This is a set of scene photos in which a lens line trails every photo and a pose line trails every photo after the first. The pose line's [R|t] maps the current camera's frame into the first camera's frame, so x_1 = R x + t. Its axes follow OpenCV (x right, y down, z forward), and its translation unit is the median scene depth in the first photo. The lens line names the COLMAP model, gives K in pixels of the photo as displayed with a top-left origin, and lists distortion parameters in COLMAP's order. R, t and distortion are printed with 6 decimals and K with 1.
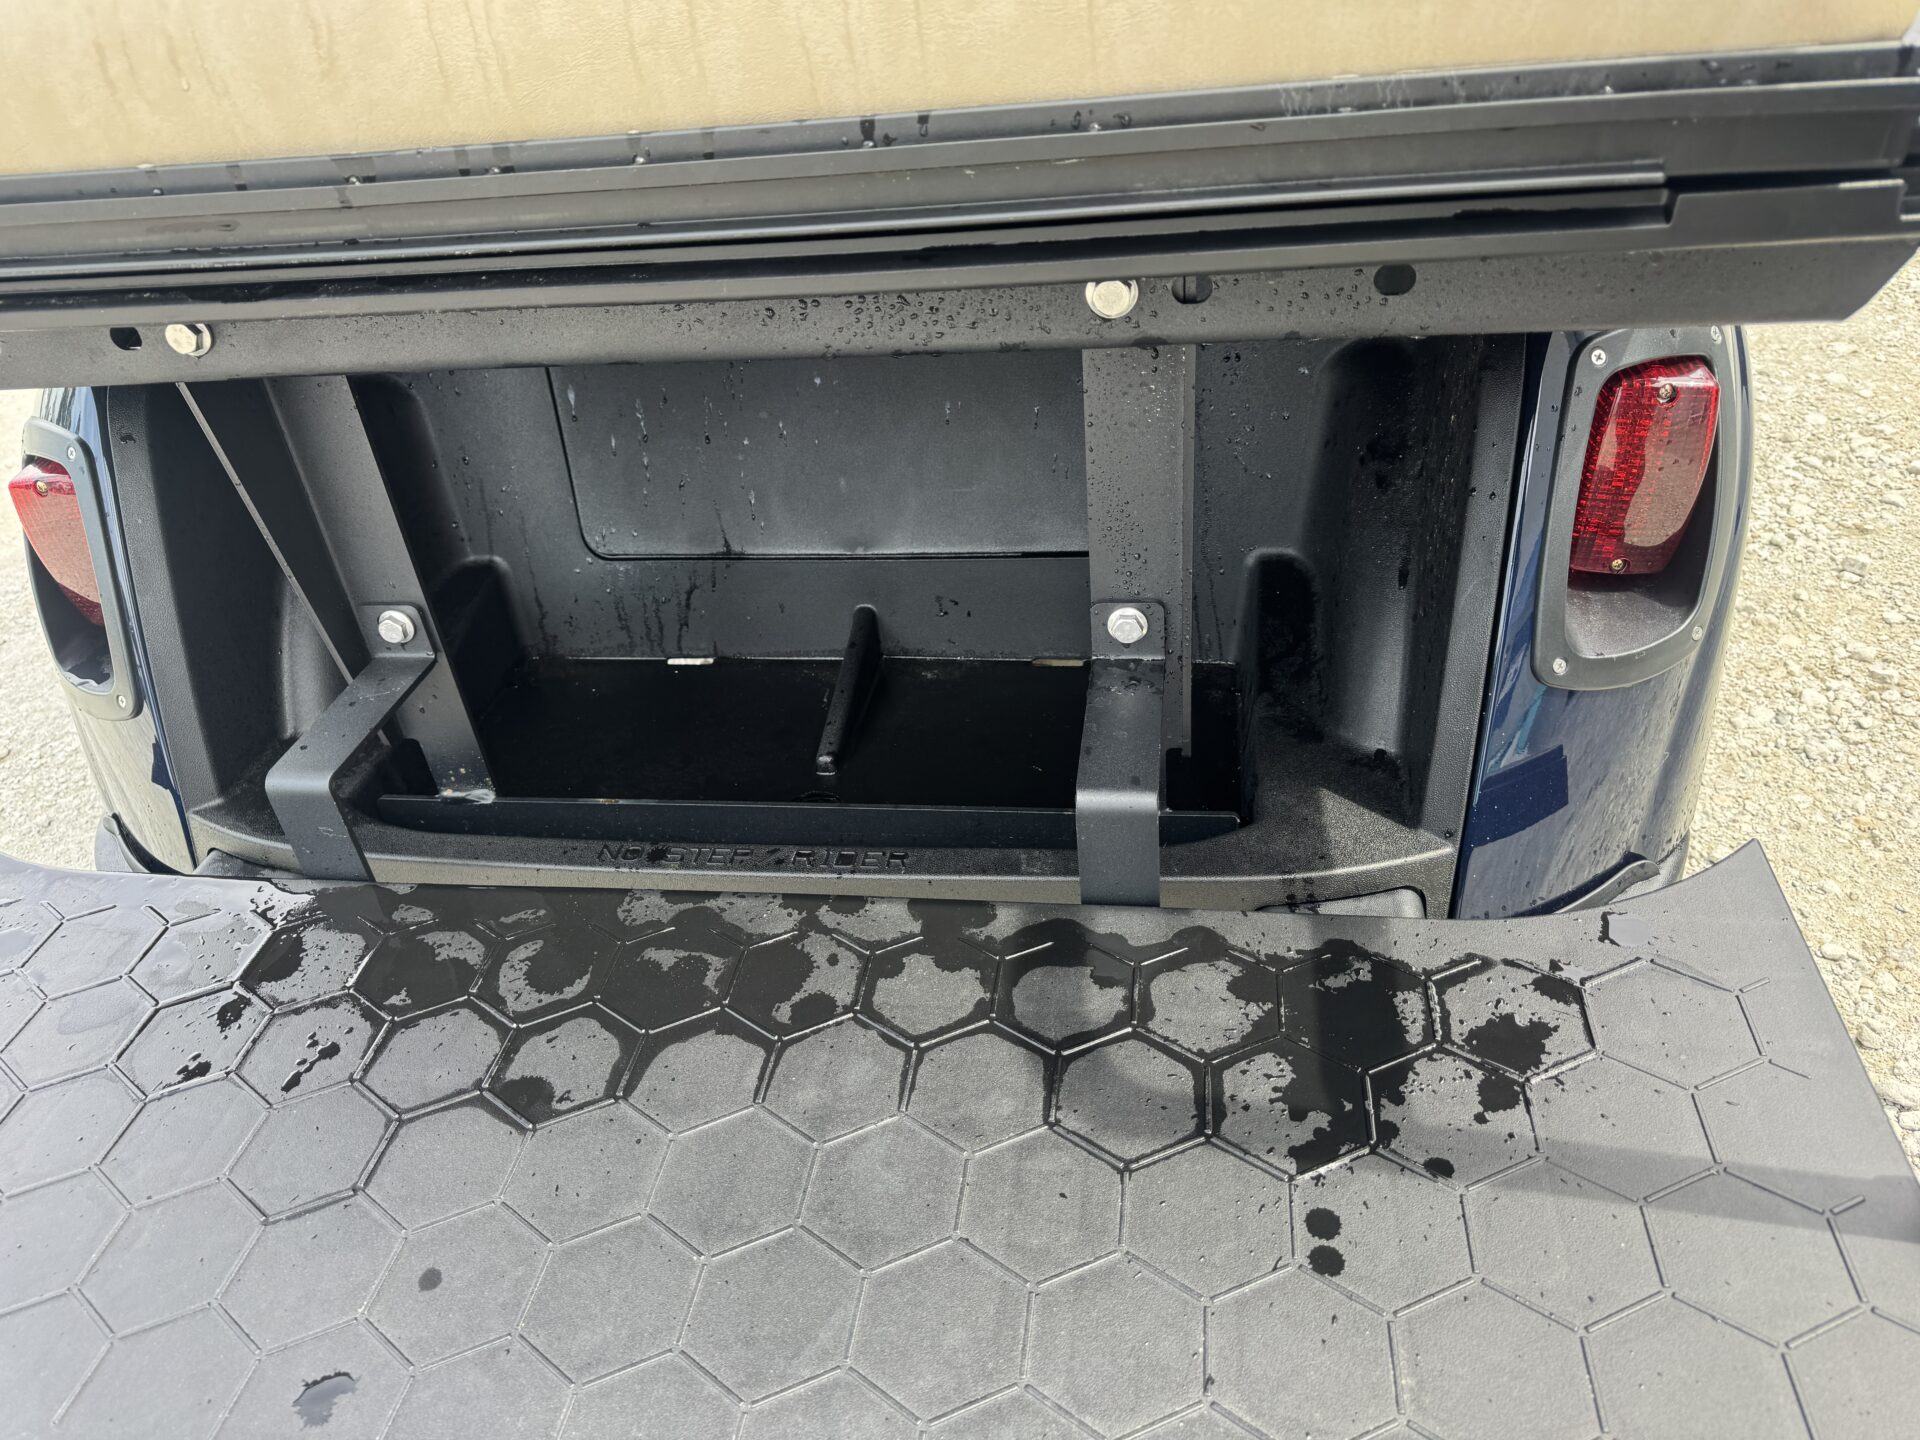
lens RADIAL K [[1343.9, 0, 960.0], [0, 1343.9, 720.0], [0, 0, 1]] dist [0.070615, -0.071363]
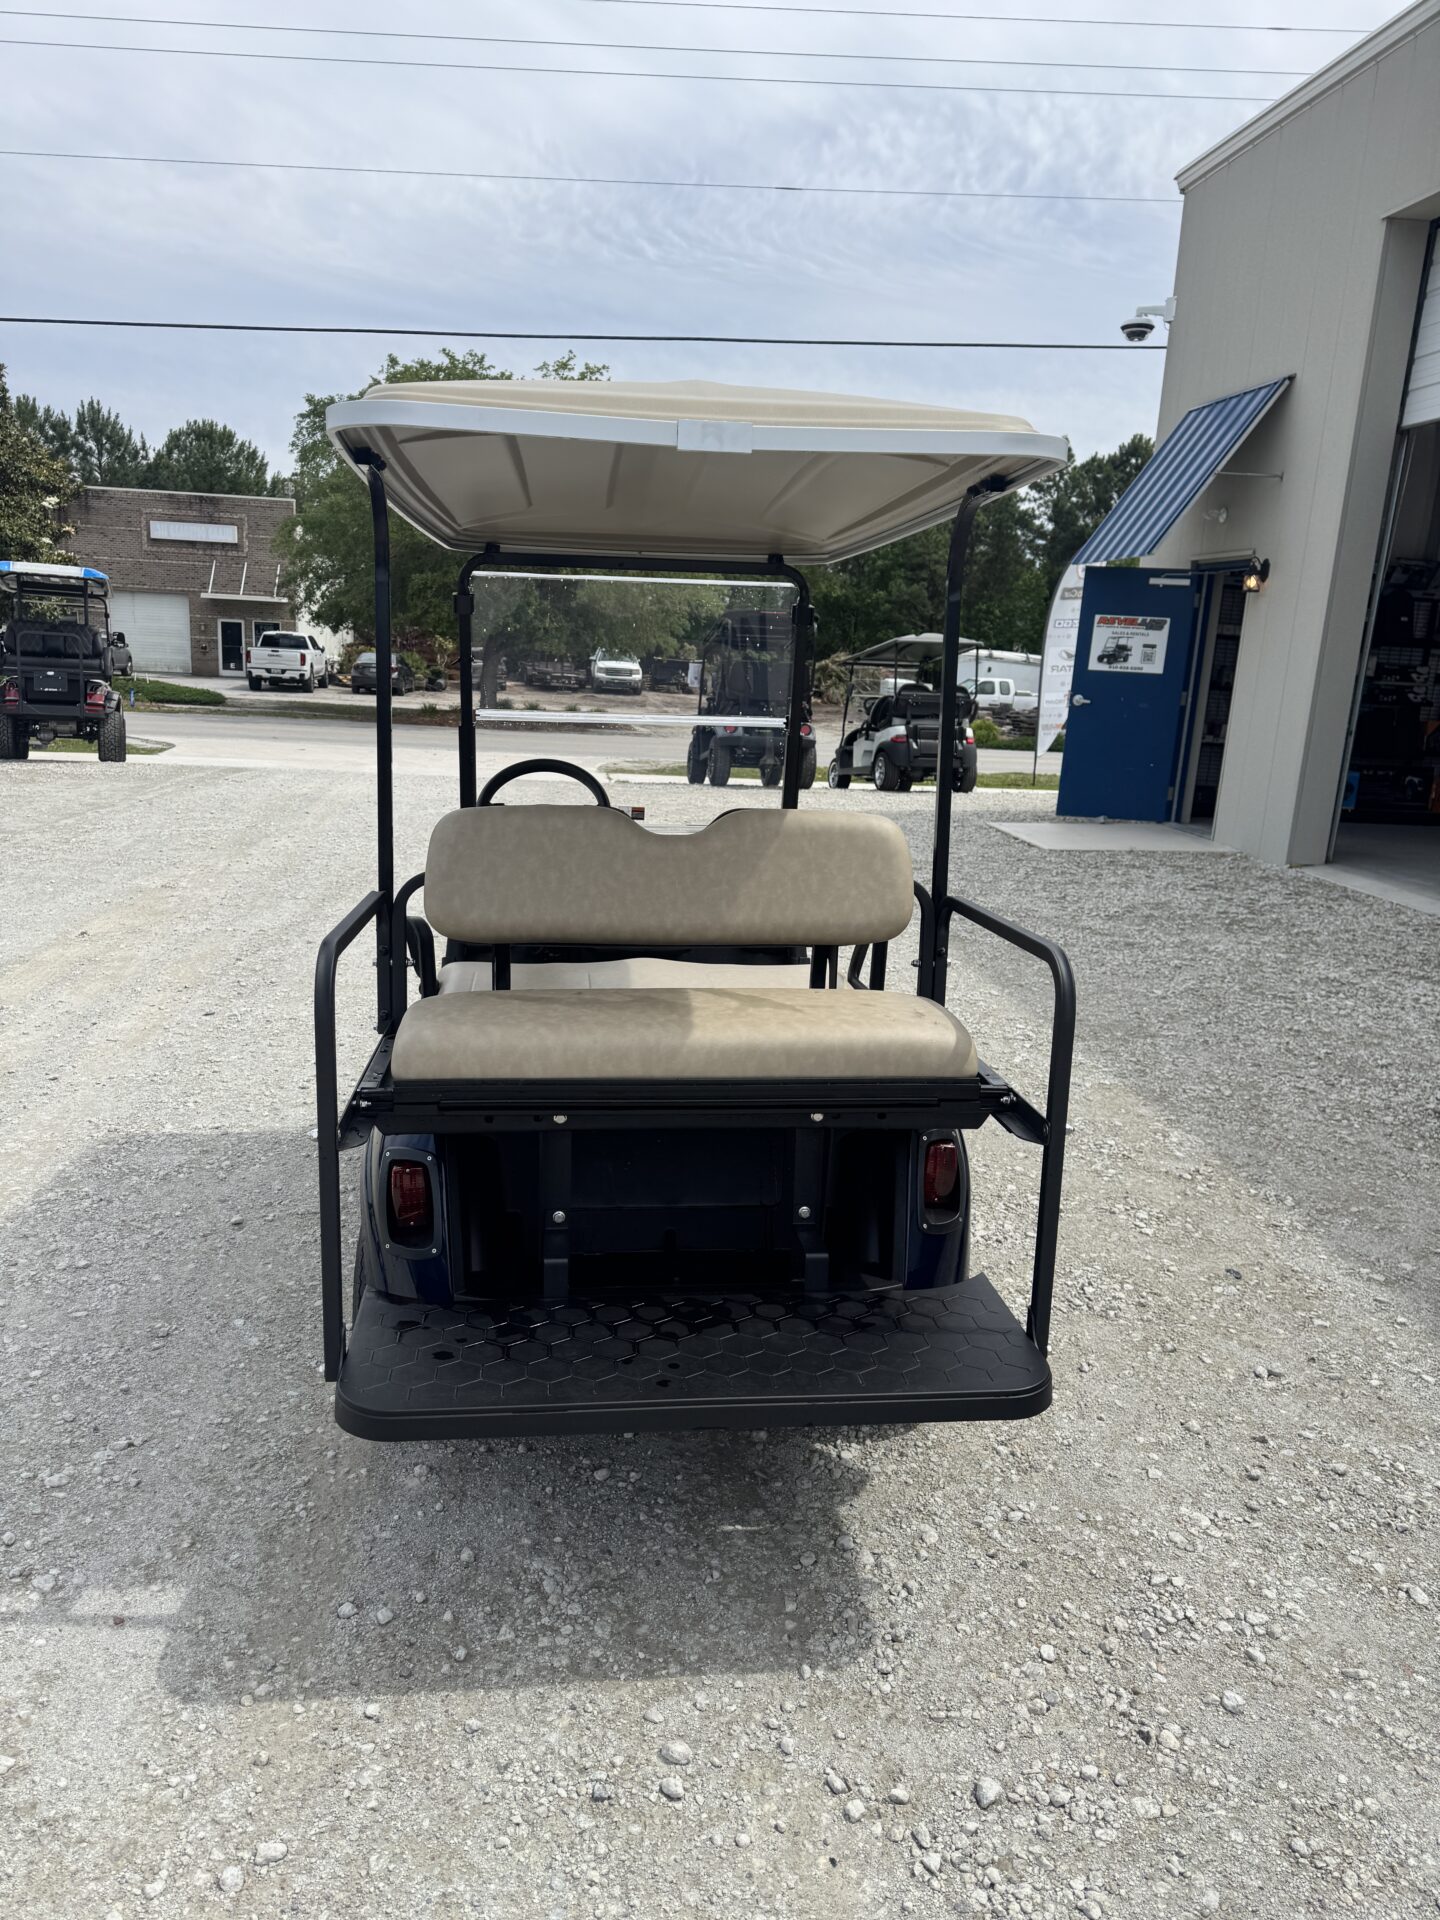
lens RADIAL K [[1343.9, 0, 708.2], [0, 1343.9, 966.9], [0, 0, 1]] dist [0.070615, -0.071363]
pose [[0.956374, 0.065768, 0.284648, -1.109107], [0.054238, 0.917422, -0.394201, 0.681340], [-0.287068, 0.392442, 0.873831, -2.097751]]
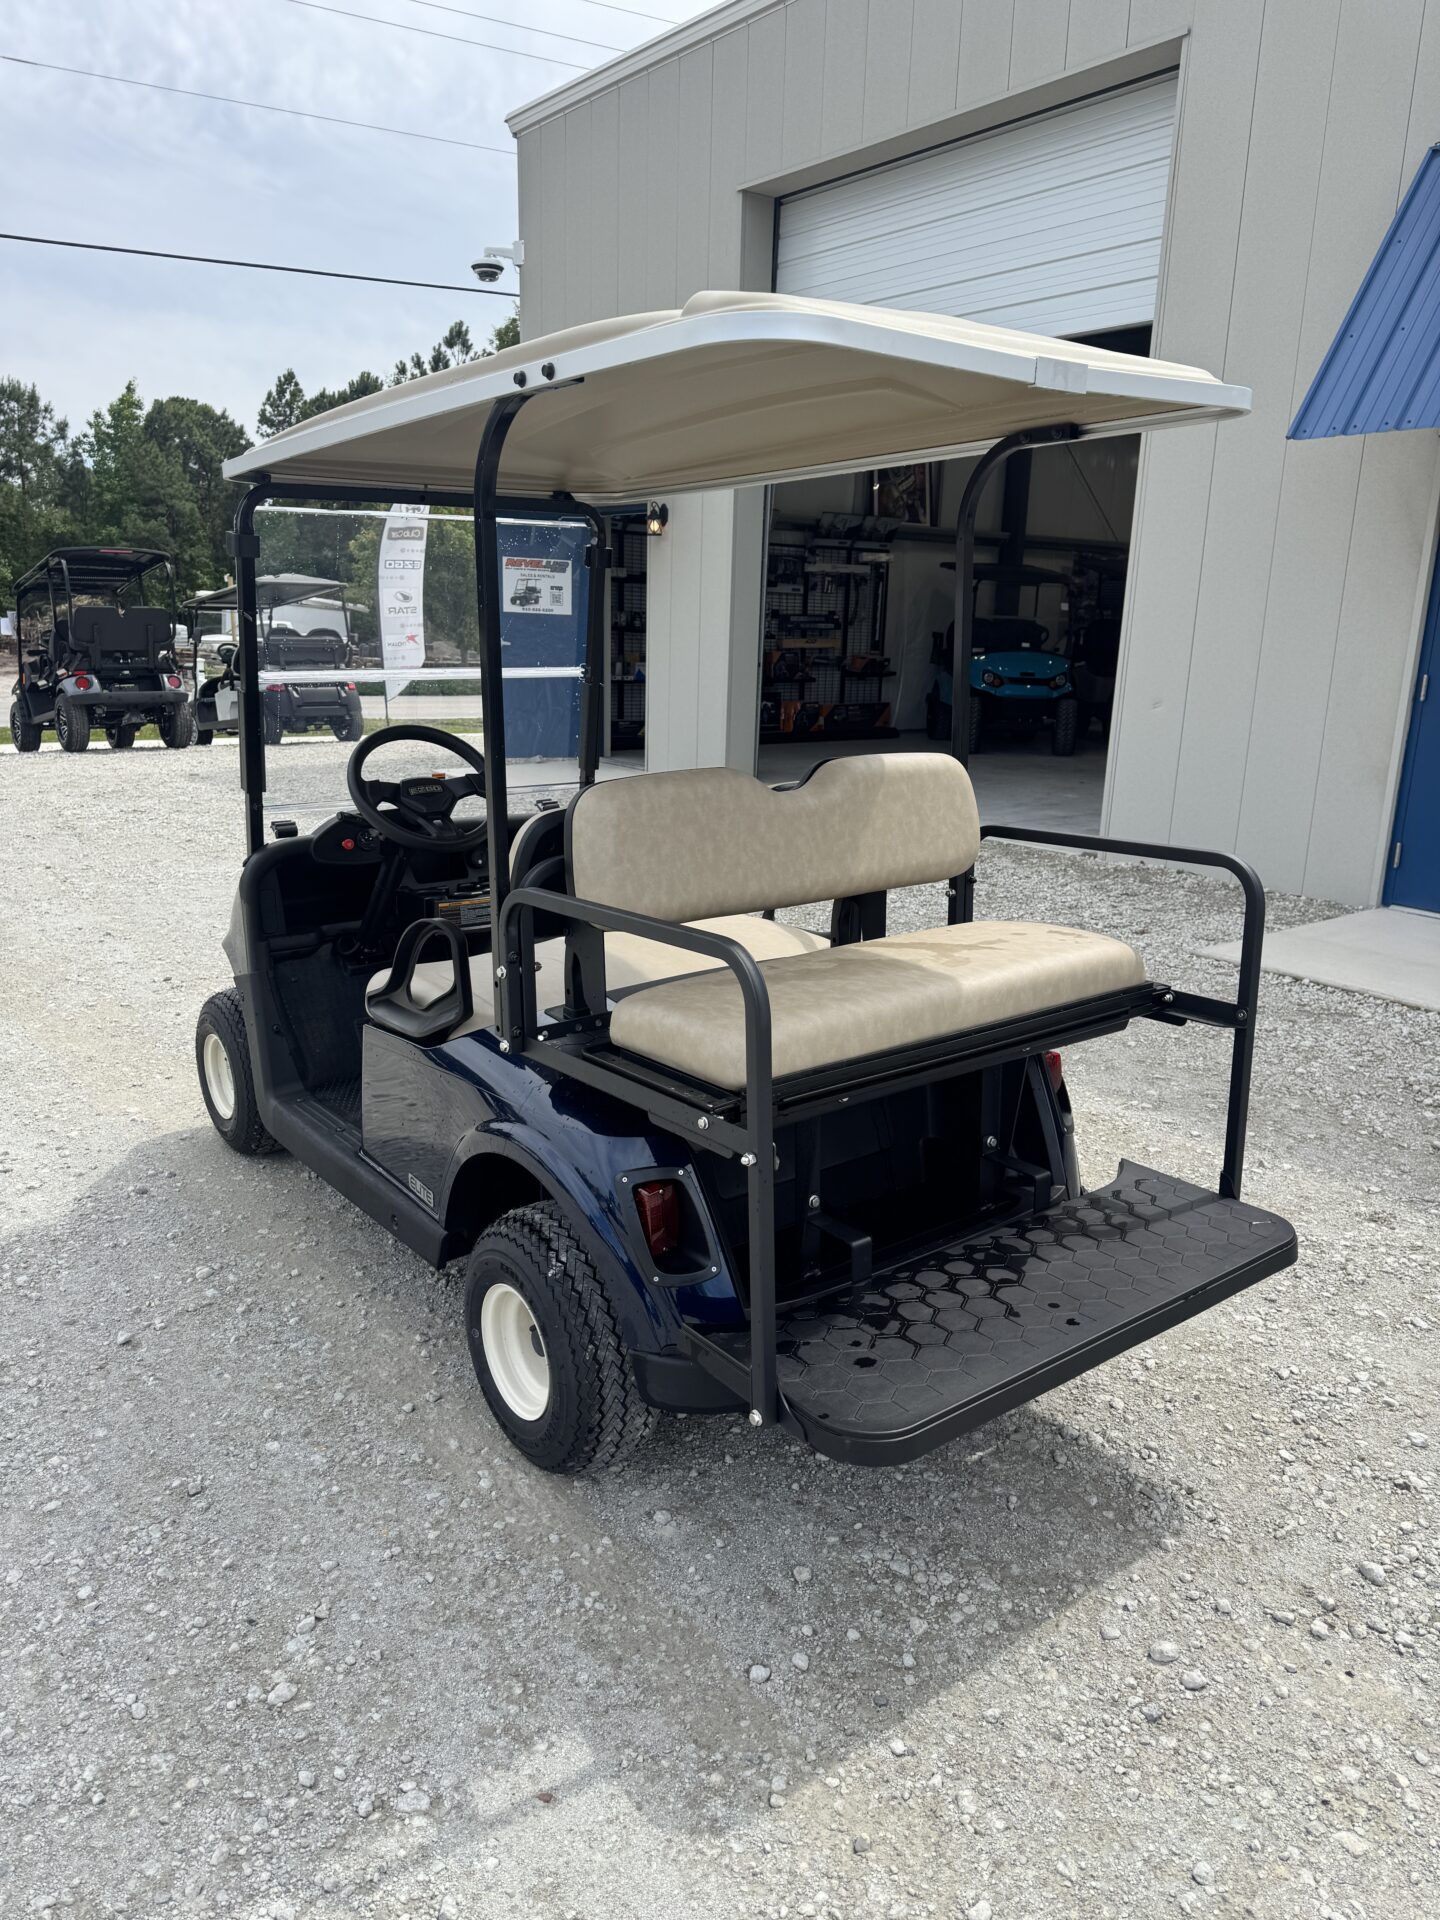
lens RADIAL K [[1342.8, 0, 727.2], [0, 1342.8, 969.5], [0, 0, 1]] dist [0.065823, -0.064975]
pose [[0.680613, -0.085326, 0.727657, -2.853958], [0.370078, 0.897211, -0.240944, 0.113983], [-0.632304, 0.433280, 0.642231, -0.976542]]
